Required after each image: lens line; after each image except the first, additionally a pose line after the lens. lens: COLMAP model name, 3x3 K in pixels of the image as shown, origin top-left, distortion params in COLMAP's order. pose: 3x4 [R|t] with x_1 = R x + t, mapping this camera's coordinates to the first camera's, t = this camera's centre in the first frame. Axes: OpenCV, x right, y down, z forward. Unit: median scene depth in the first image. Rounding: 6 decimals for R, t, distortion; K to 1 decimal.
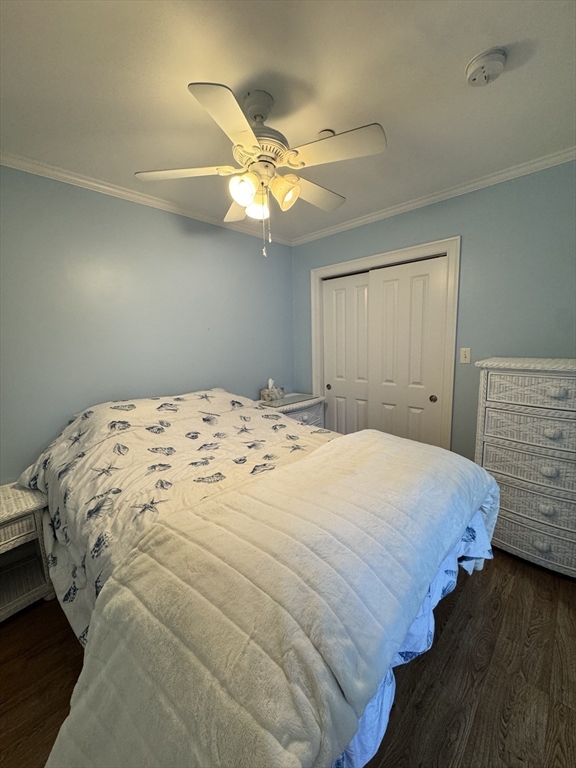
lens RADIAL K [[310.0, 0, 287.5], [0, 310.0, 384.9], [0, 0, 1]] dist [-0.003123, 0.000953]
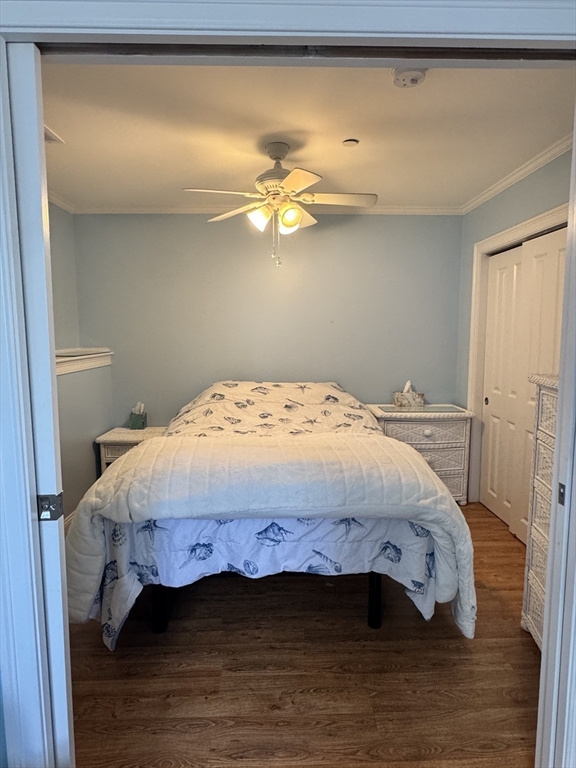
lens RADIAL K [[461.5, 0, 287.6], [0, 461.5, 384.0], [0, 0, 1]] dist [0.007812, 0.000364]
pose [[0.705201, 0.106961, -0.700893, 0.849390], [-0.120371, 0.992266, 0.030315, -0.014480], [0.698715, 0.062989, 0.712621, -0.155191]]
